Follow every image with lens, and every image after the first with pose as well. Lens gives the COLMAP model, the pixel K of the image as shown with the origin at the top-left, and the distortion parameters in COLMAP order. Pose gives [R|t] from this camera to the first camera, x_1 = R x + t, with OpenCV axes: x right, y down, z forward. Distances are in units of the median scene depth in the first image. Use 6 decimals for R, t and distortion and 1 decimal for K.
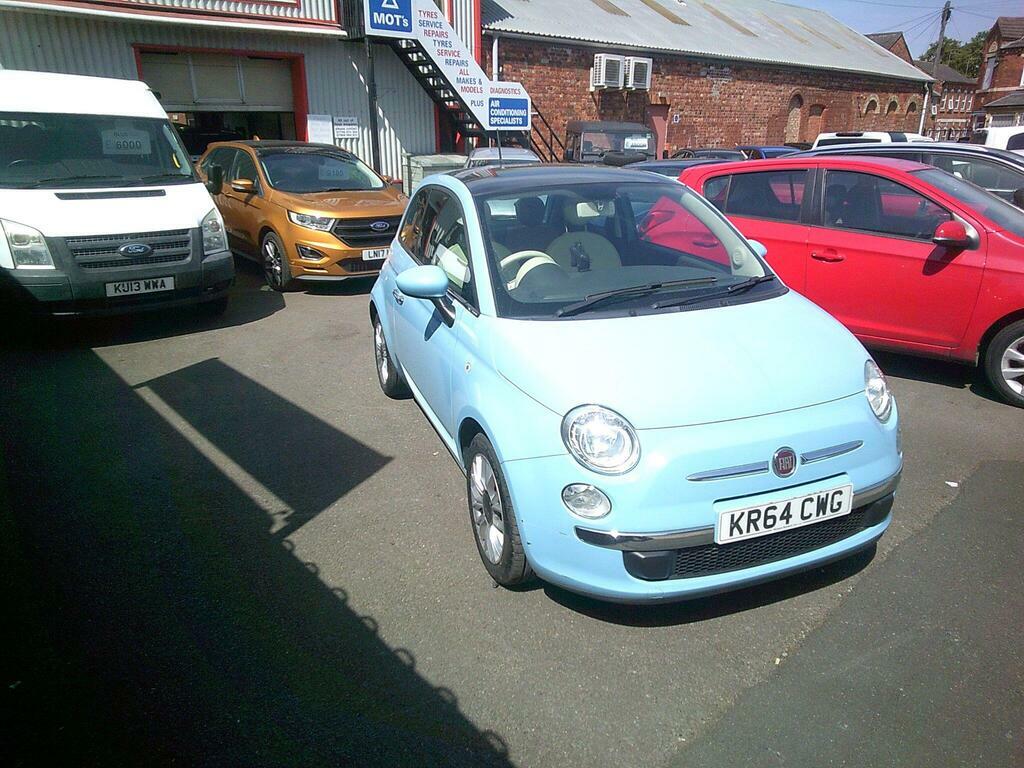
lens RADIAL K [[705.6, 0, 512.2], [0, 705.6, 372.4], [0, 0, 1]] dist [0.001775, -0.000257]
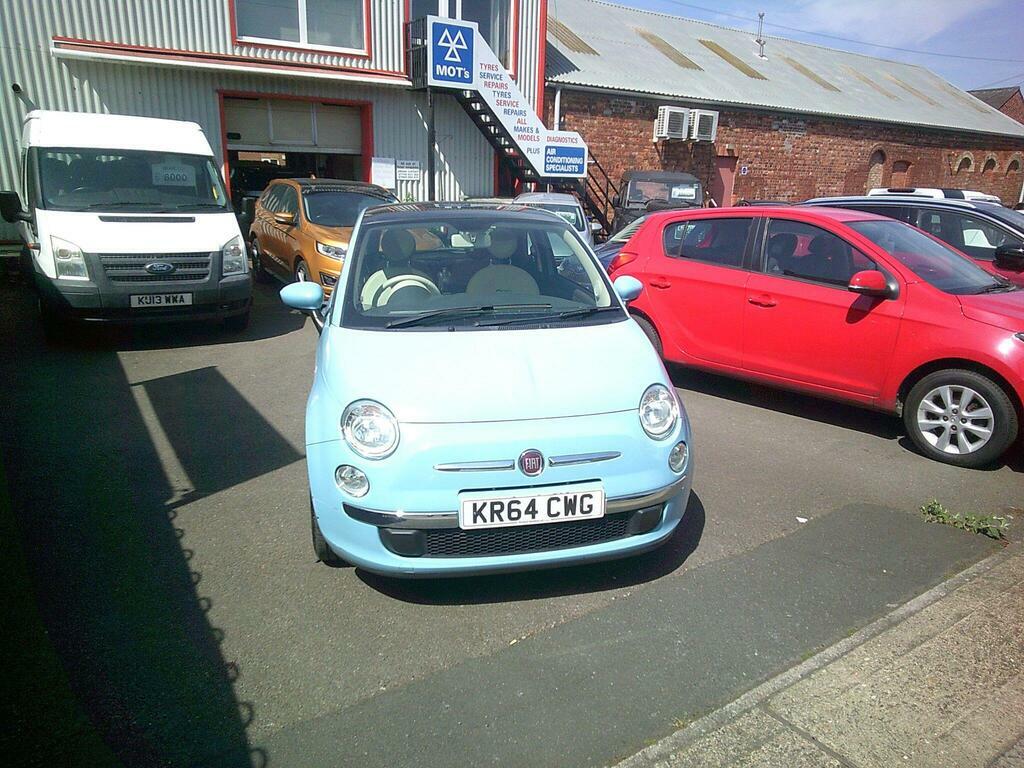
lens RADIAL K [[702.8, 0, 512.0], [0, 702.8, 384.0], [0, 0, 1]] dist [0.004925, -0.001288]
pose [[0.989668, 0.065331, -0.127629, 0.179778], [-0.071122, 0.996610, -0.041351, 0.018904], [0.124494, 0.050001, 0.990960, -0.042341]]
